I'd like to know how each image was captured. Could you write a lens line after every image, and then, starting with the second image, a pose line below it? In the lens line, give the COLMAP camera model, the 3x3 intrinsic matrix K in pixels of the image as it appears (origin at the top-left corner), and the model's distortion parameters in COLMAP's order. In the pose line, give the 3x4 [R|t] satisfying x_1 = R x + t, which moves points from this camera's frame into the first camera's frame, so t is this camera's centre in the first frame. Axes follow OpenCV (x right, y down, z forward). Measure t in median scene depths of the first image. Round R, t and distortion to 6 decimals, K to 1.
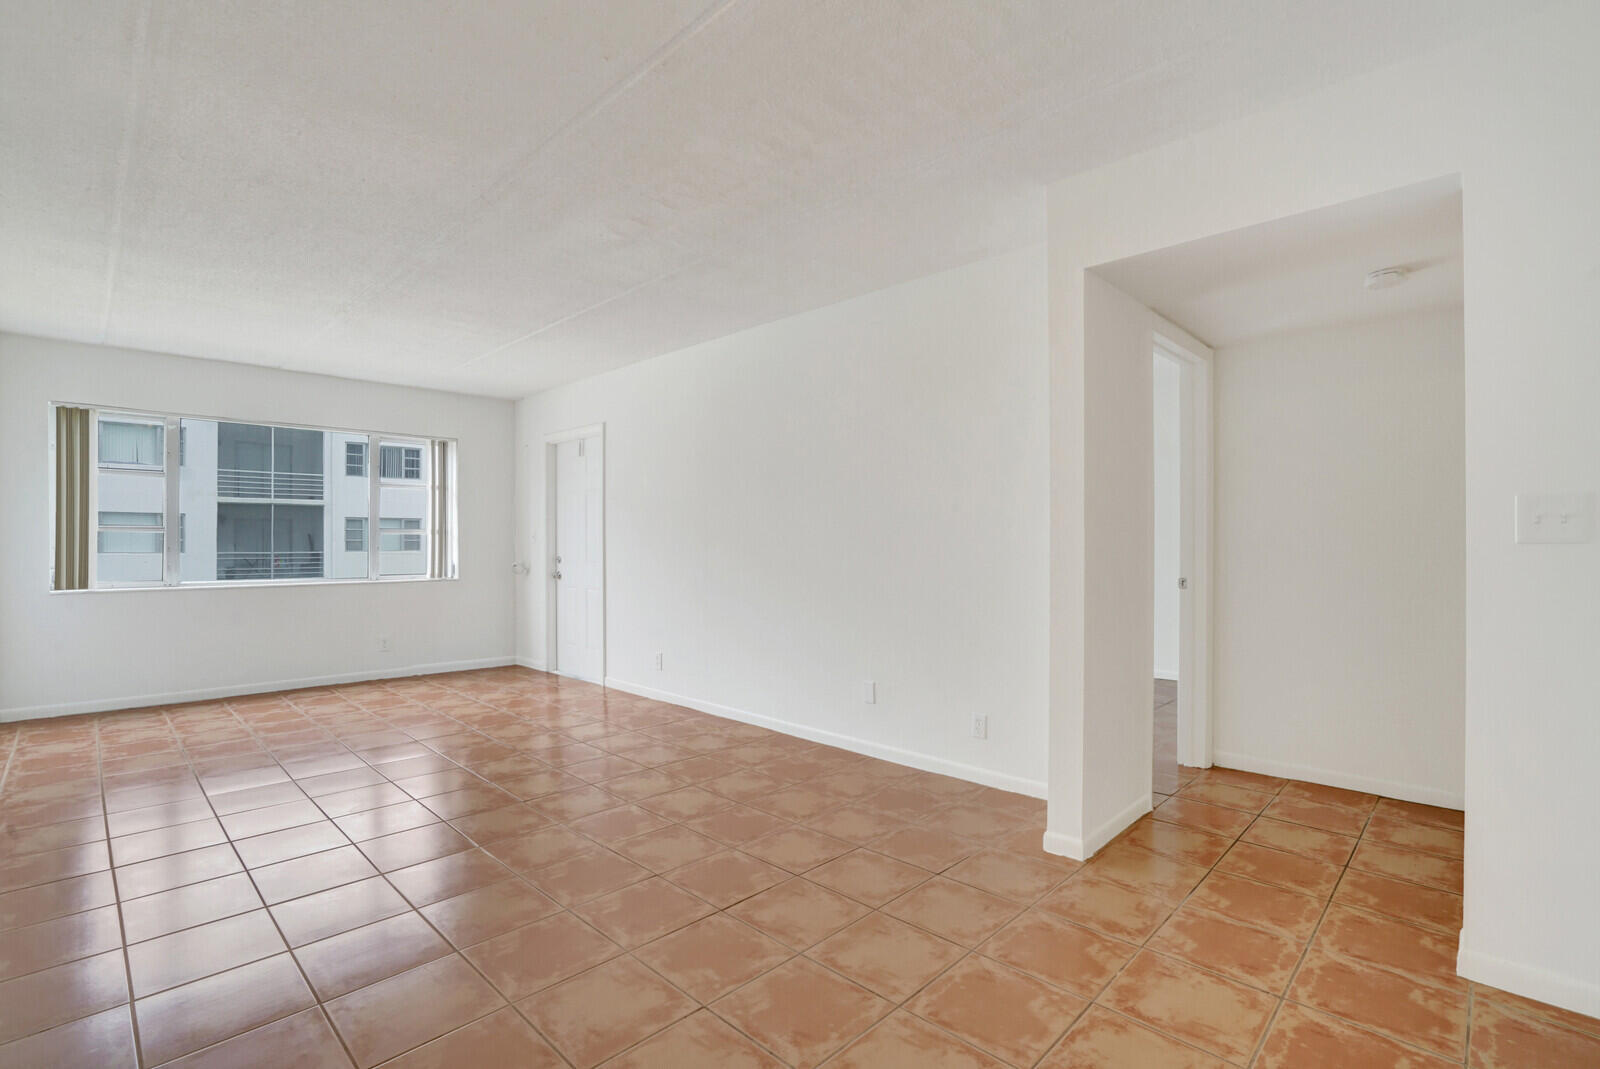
lens RADIAL K [[735.3, 0, 796.3], [0, 735.3, 542.3], [0, 0, 1]] dist [-0.039068, 0.000681]
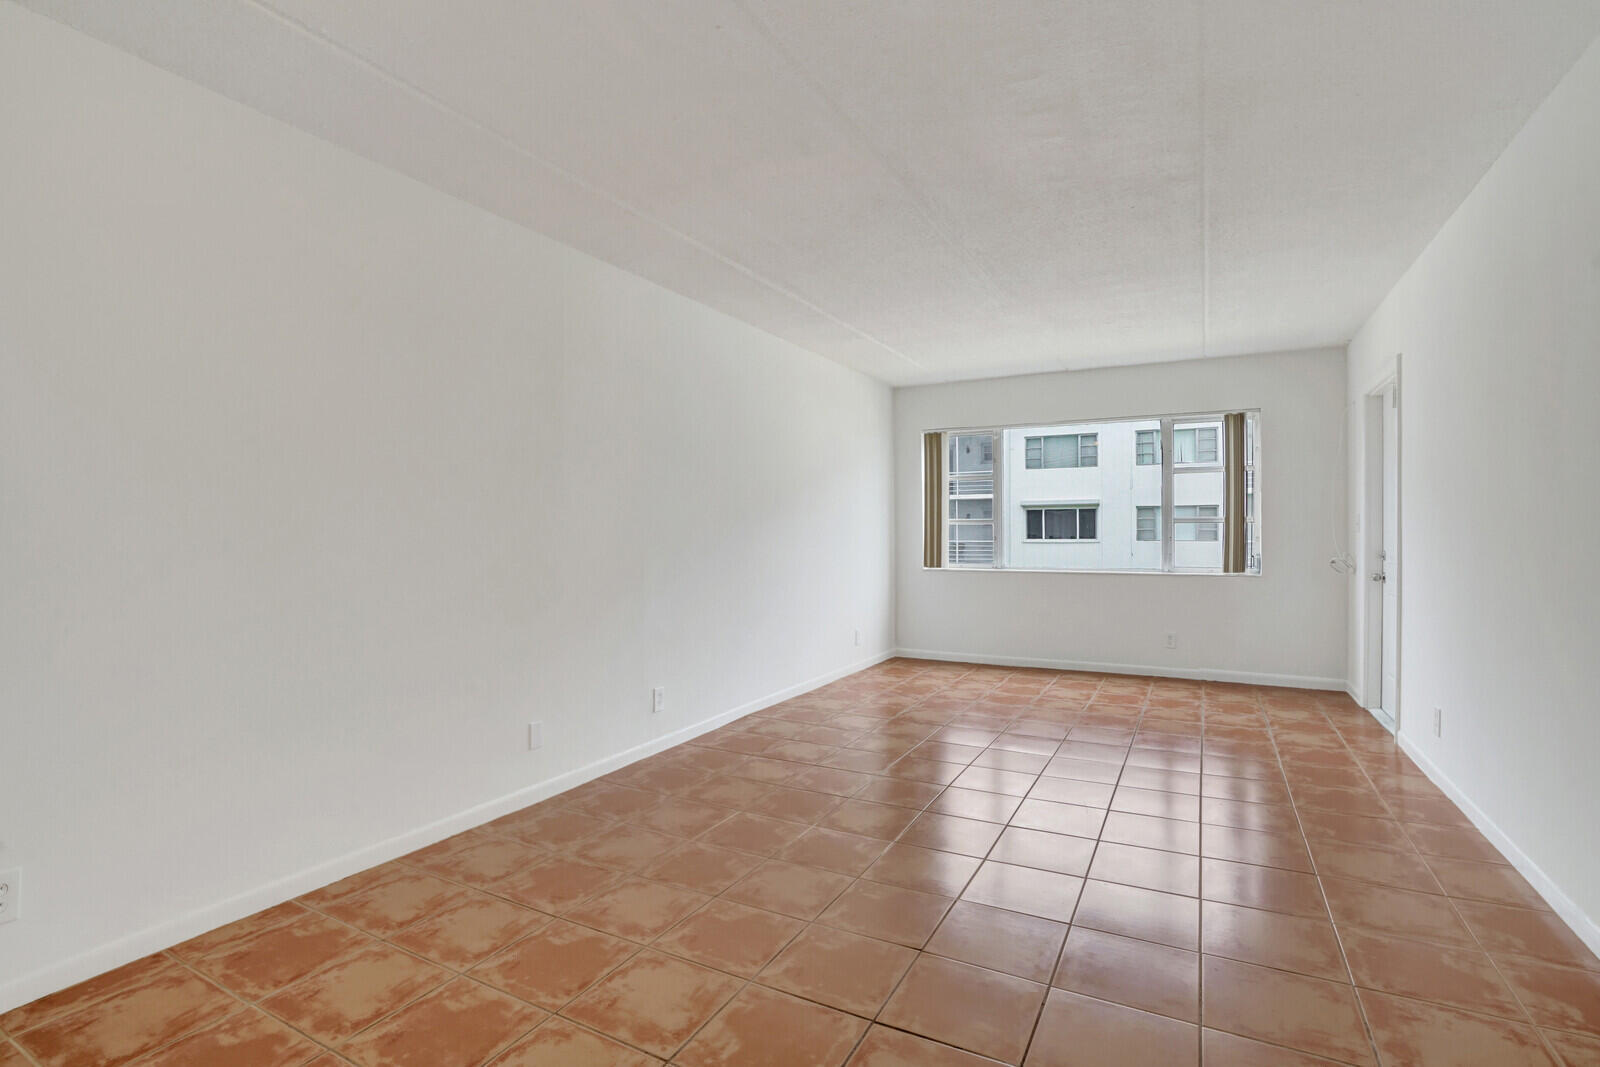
lens RADIAL K [[760.6, 0, 790.0], [0, 760.6, 536.0], [0, 0, 1]] dist [-0.062877, 0.024748]
pose [[0.271340, 0.003583, -0.962477, 0.228773], [0.003513, 0.999983, 0.004713, -0.000892], [0.962477, -0.004660, 0.271323, 0.263832]]
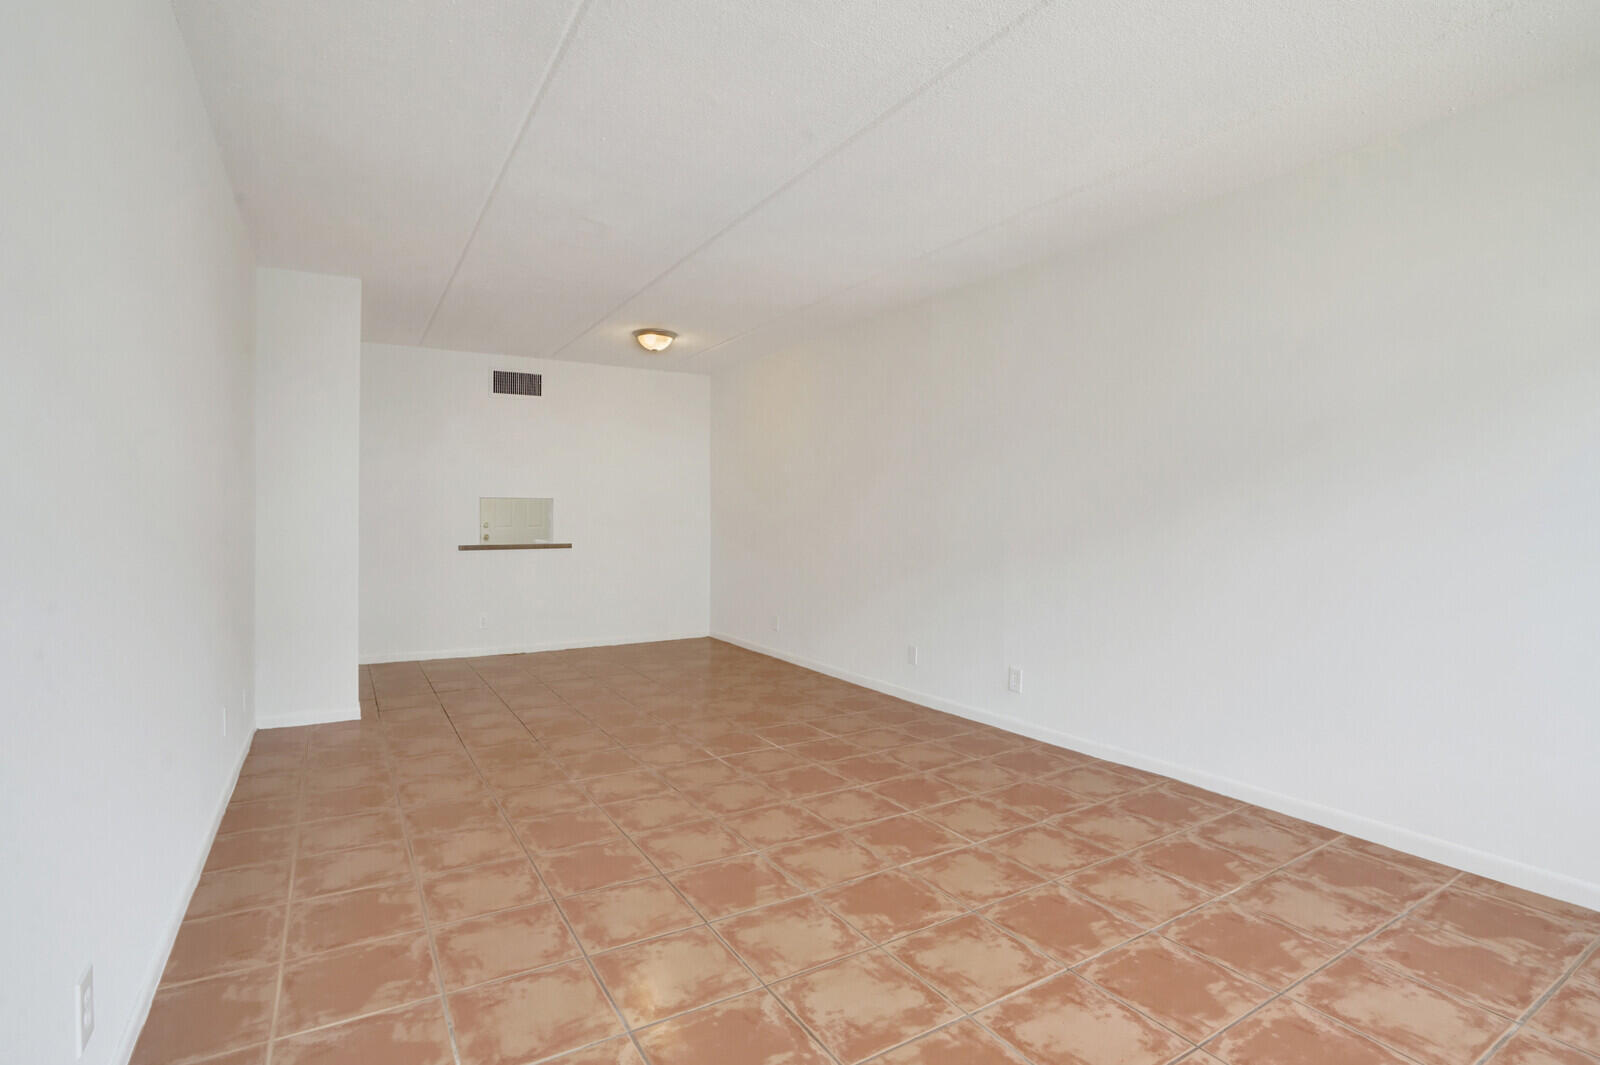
lens RADIAL K [[760.6, 0, 790.0], [0, 760.6, 535.0], [0, 0, 1]] dist [-0.062877, 0.024748]
pose [[-0.967170, -0.004460, 0.254093, -0.411776], [0.001808, 0.999700, 0.024431, 0.000636], [-0.254126, 0.024088, -0.966871, 1.013897]]
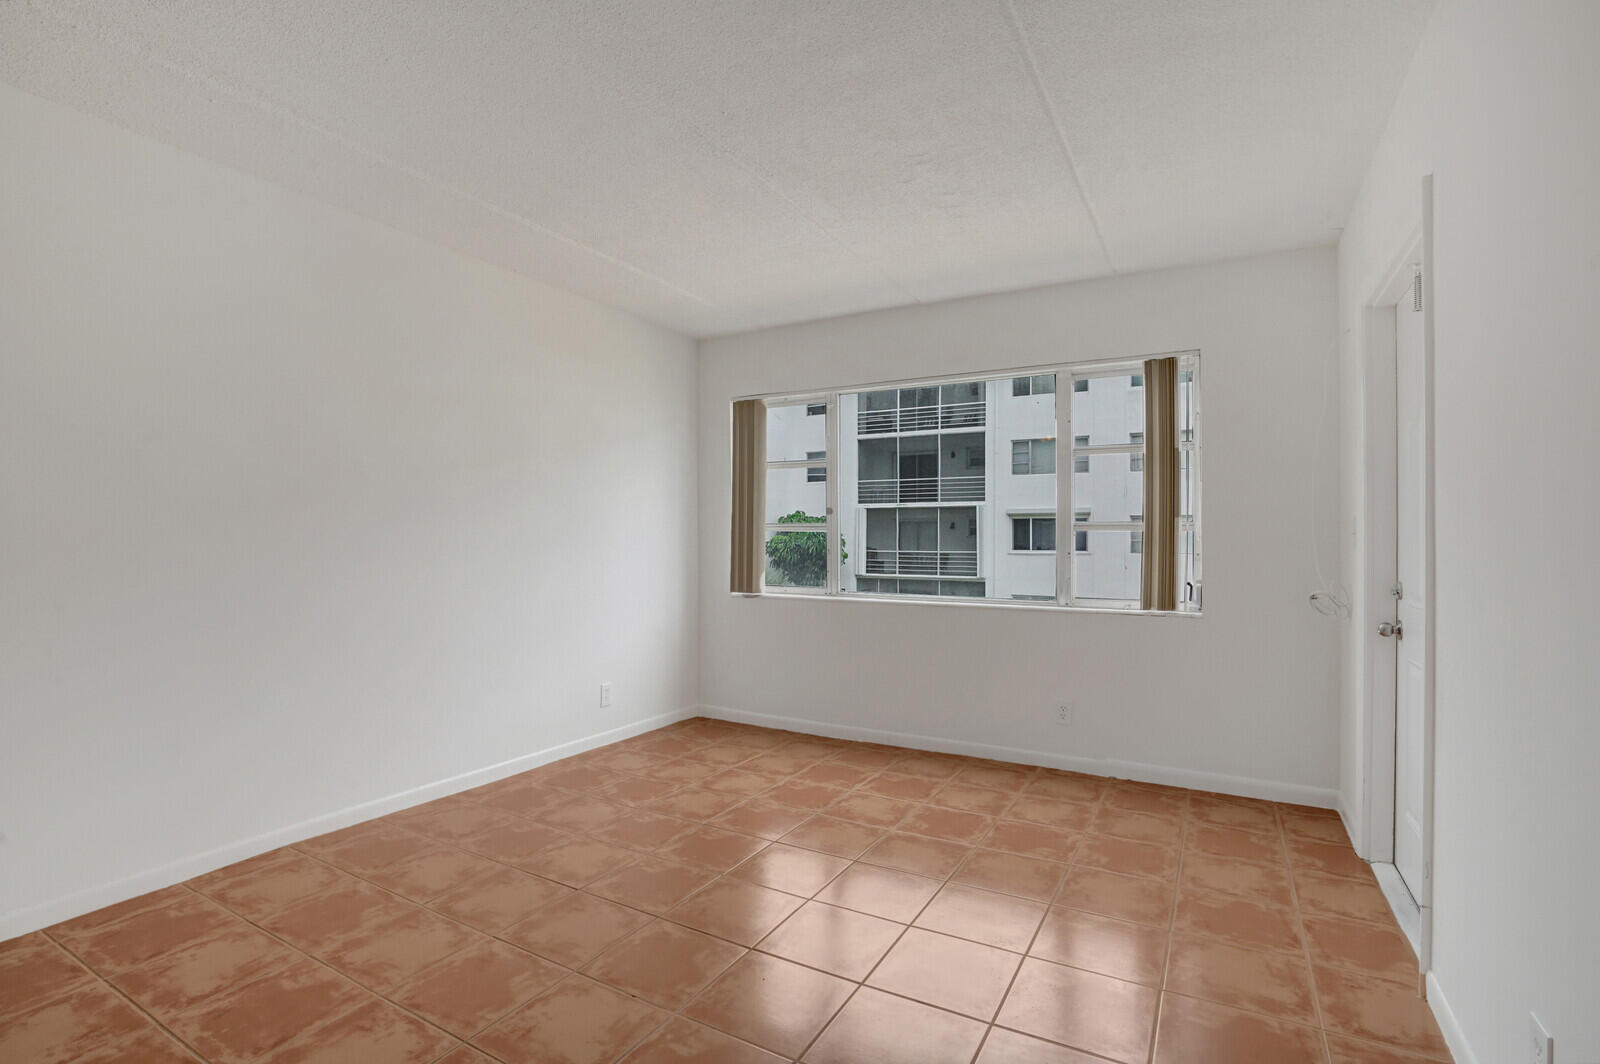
lens RADIAL K [[760.6, 0, 790.0], [0, 760.6, 534.5], [0, 0, 1]] dist [-0.062877, 0.024748]
pose [[0.254318, -0.007050, -0.967095, -0.020141], [-0.004629, 0.999953, -0.008507, -0.001963], [0.967110, 0.006640, 0.254273, 0.618111]]
